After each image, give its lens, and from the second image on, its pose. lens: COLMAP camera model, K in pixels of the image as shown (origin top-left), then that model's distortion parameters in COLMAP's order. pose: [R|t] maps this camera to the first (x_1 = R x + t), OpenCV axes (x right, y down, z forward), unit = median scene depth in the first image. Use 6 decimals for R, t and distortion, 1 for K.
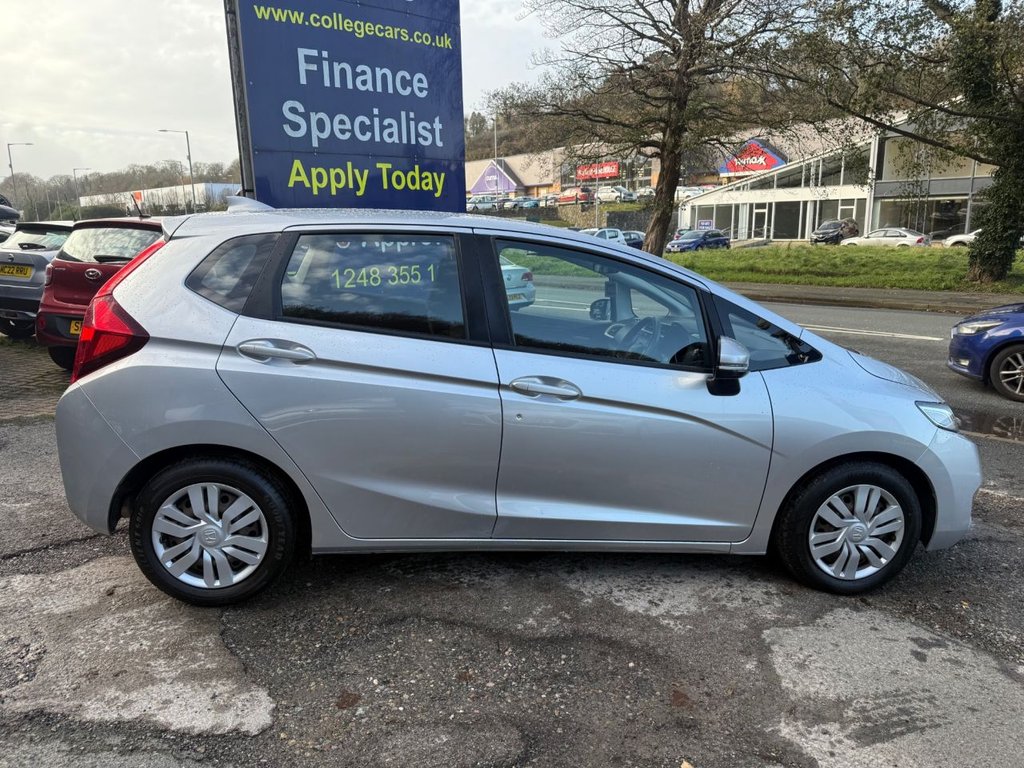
lens RADIAL K [[718.2, 0, 508.2], [0, 718.2, 381.7], [0, 0, 1]] dist [0.025704, -0.033646]
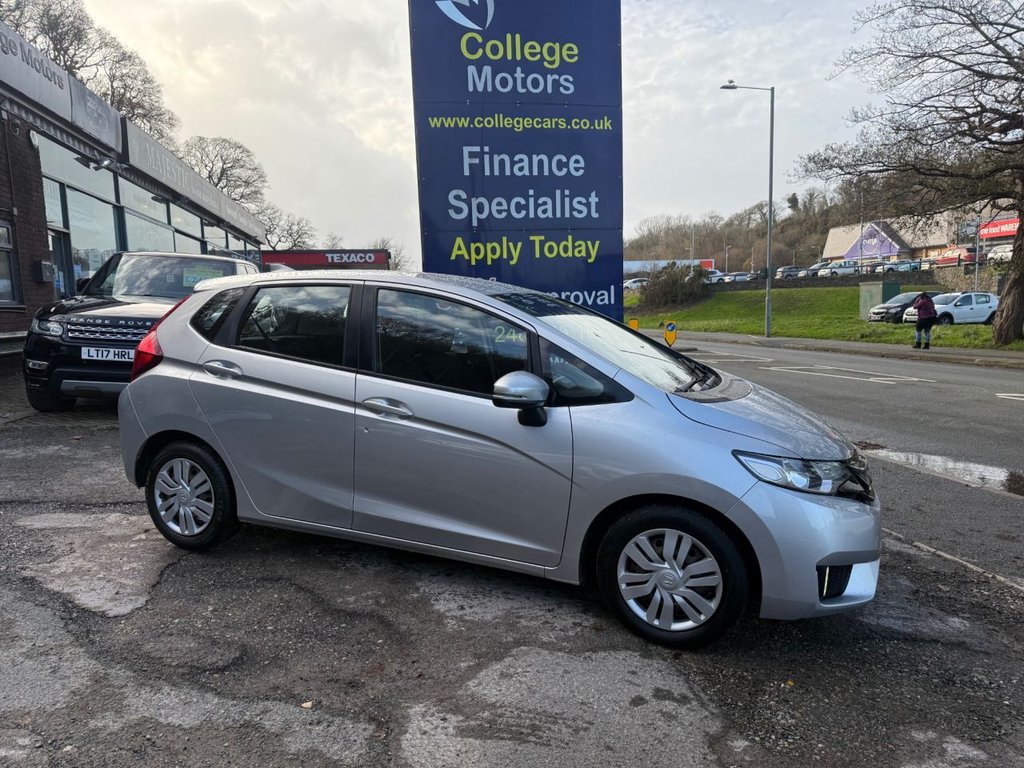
lens RADIAL K [[707.9, 0, 509.5], [0, 707.9, 392.6], [0, 0, 1]] dist [0.076606, -0.094005]
pose [[0.880894, 0.048236, -0.470849, 0.663202], [-0.087257, 0.994293, -0.061385, 0.032448], [0.465201, 0.095159, 0.880076, 0.025660]]
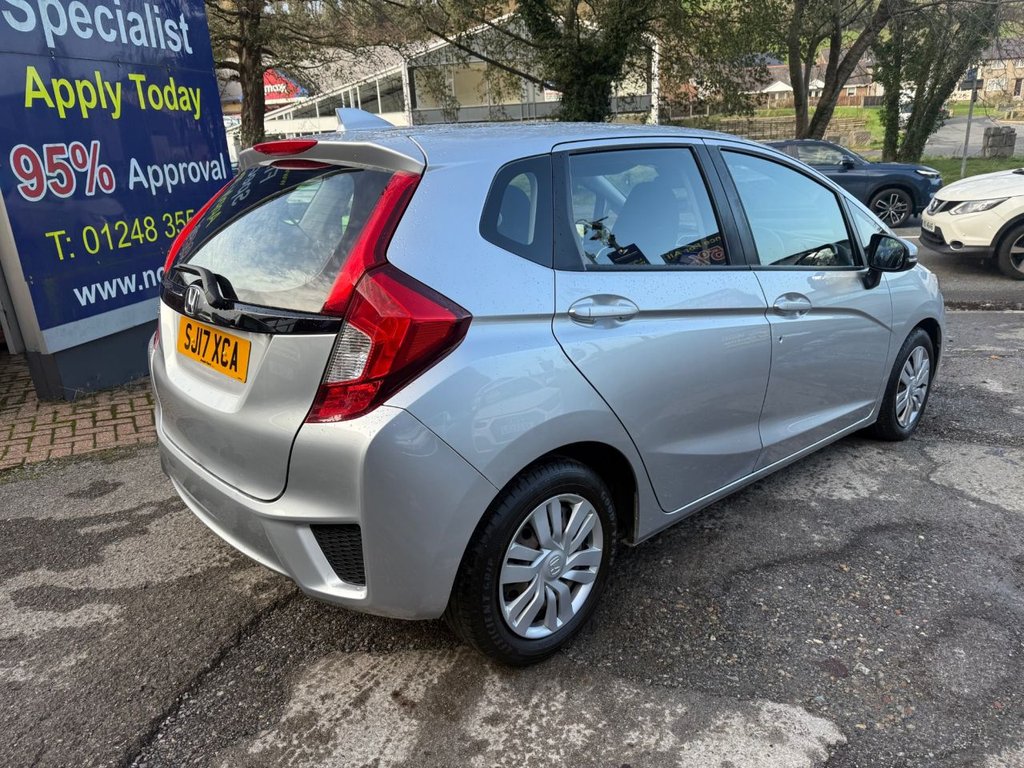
lens RADIAL K [[723.2, 0, 509.4], [0, 723.2, 383.0], [0, 0, 1]] dist [0.006660, -0.013310]
pose [[0.810508, -0.210415, 0.546628, -0.672129], [0.161299, 0.977344, 0.137047, -0.069342], [-0.563080, -0.022907, 0.826085, 0.333115]]
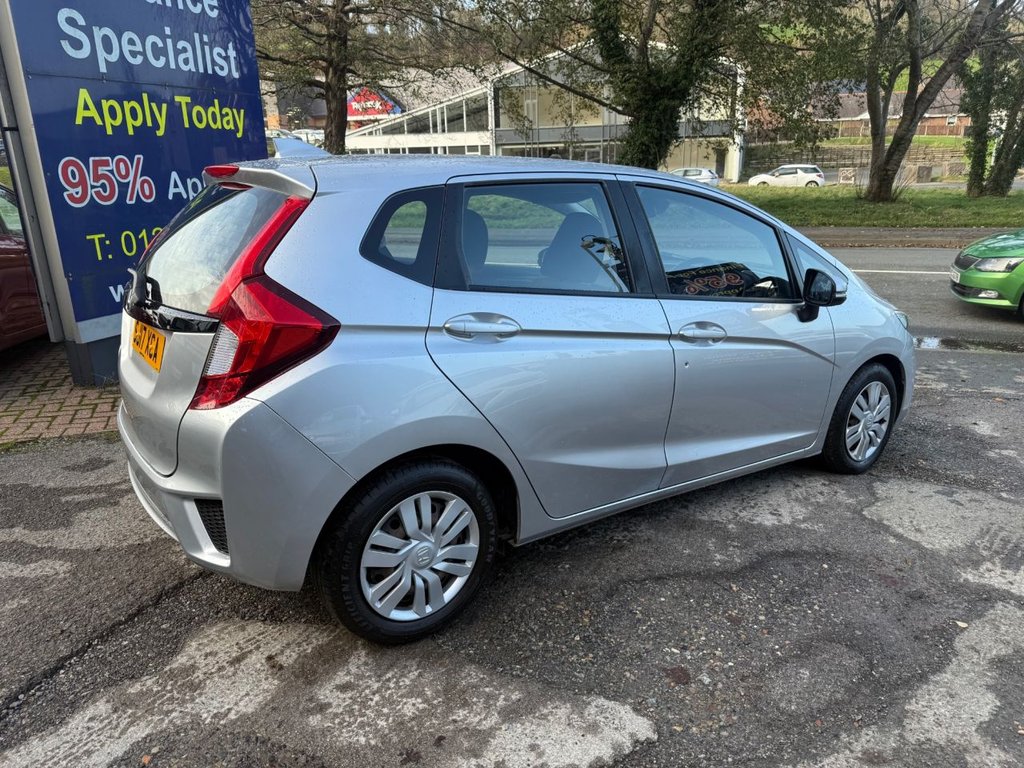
lens RADIAL K [[719.4, 0, 511.7], [0, 719.4, 378.4], [0, 0, 1]] dist [0.024761, -0.034578]
pose [[0.871678, -0.145089, 0.468111, -0.556301], [0.113568, 0.988973, 0.095051, -0.045731], [-0.476740, -0.029691, 0.878543, 0.187132]]
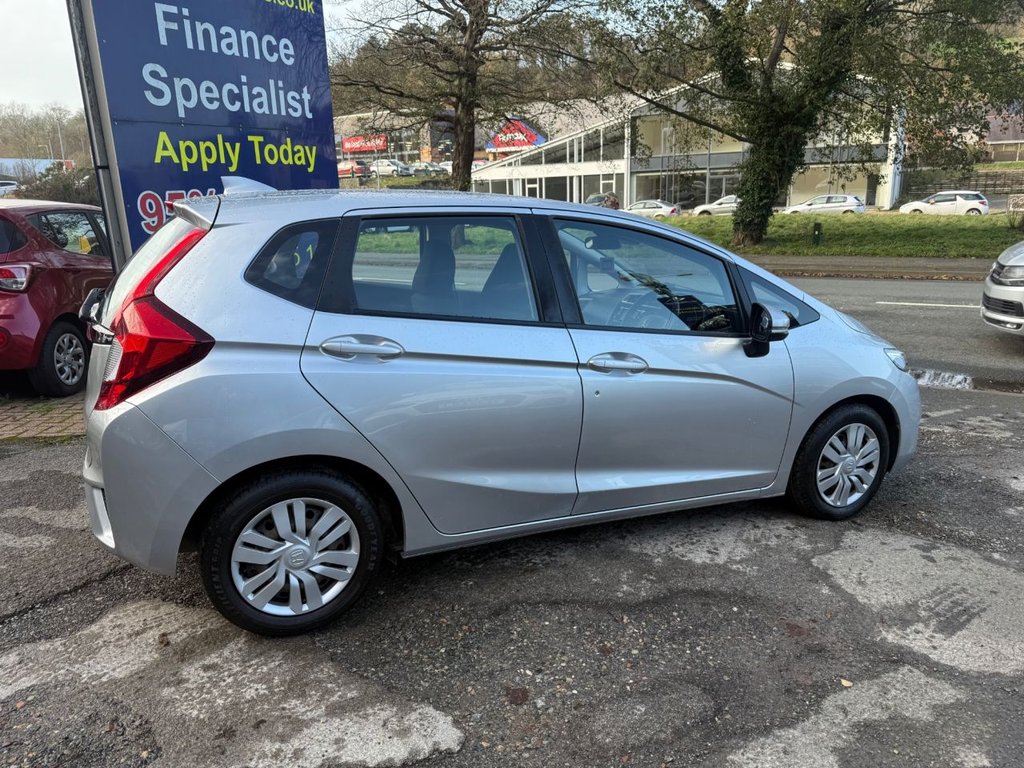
lens RADIAL K [[719.4, 0, 511.7], [0, 719.4, 378.4], [0, 0, 1]] dist [0.024761, -0.034578]
pose [[0.949672, -0.088540, 0.300474, -0.334360], [0.079741, 0.995954, 0.041448, -0.020188], [-0.302928, -0.015402, 0.952889, 0.050970]]
